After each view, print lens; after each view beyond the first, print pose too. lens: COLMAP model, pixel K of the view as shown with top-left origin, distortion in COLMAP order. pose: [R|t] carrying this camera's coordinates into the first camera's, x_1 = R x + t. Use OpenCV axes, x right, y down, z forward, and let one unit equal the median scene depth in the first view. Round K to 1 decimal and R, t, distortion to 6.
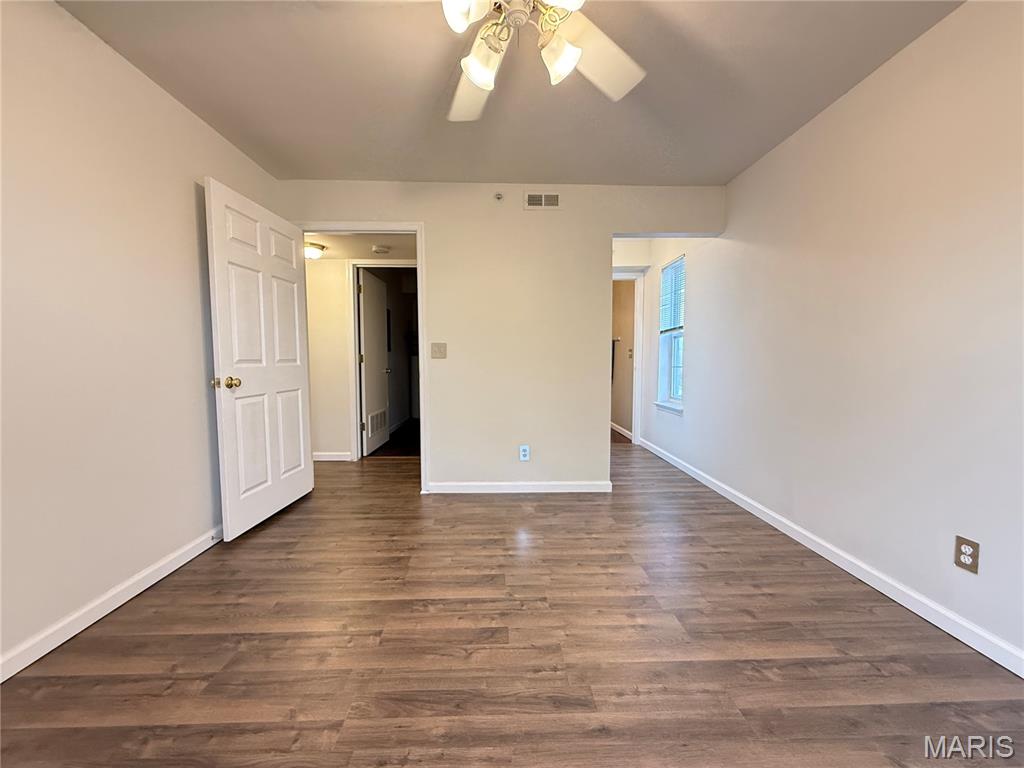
lens RADIAL K [[411.2, 0, 518.9], [0, 411.2, 384.0], [0, 0, 1]] dist [-0.001421, -0.000192]
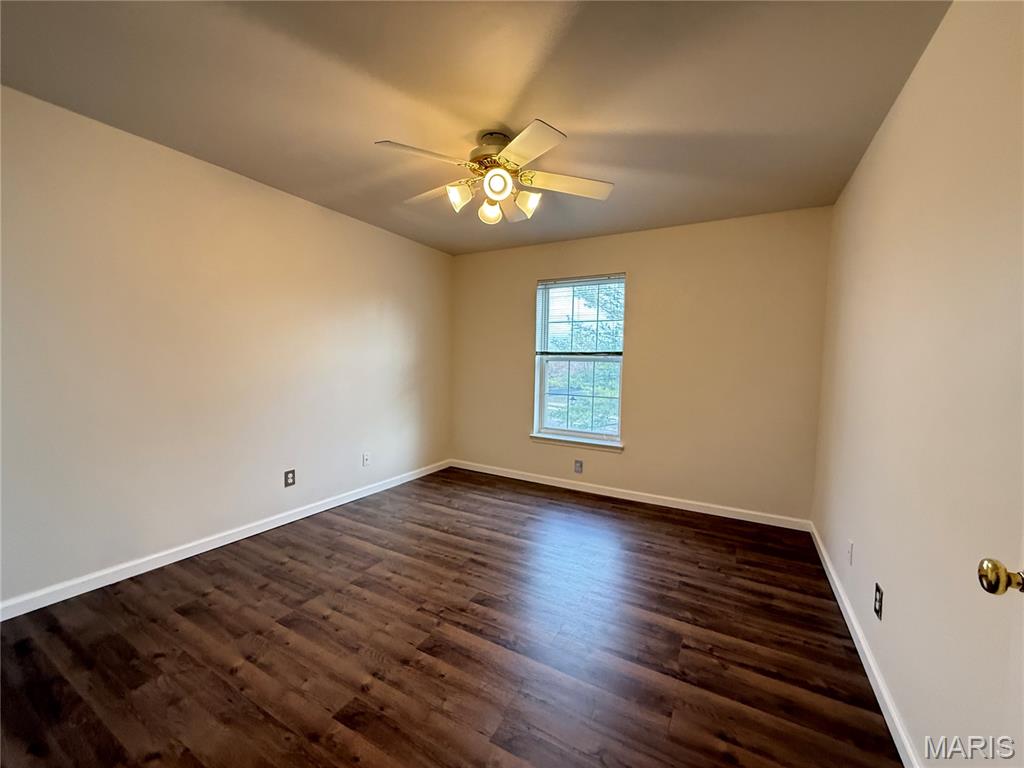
lens RADIAL K [[411.2, 0, 518.9], [0, 411.2, 384.0], [0, 0, 1]] dist [-0.001421, -0.000192]
pose [[-0.858579, -0.047454, 0.510480, -0.723953], [0.005682, 0.994765, 0.102030, -0.198341], [-0.512649, 0.090502, -0.853815, 1.803755]]
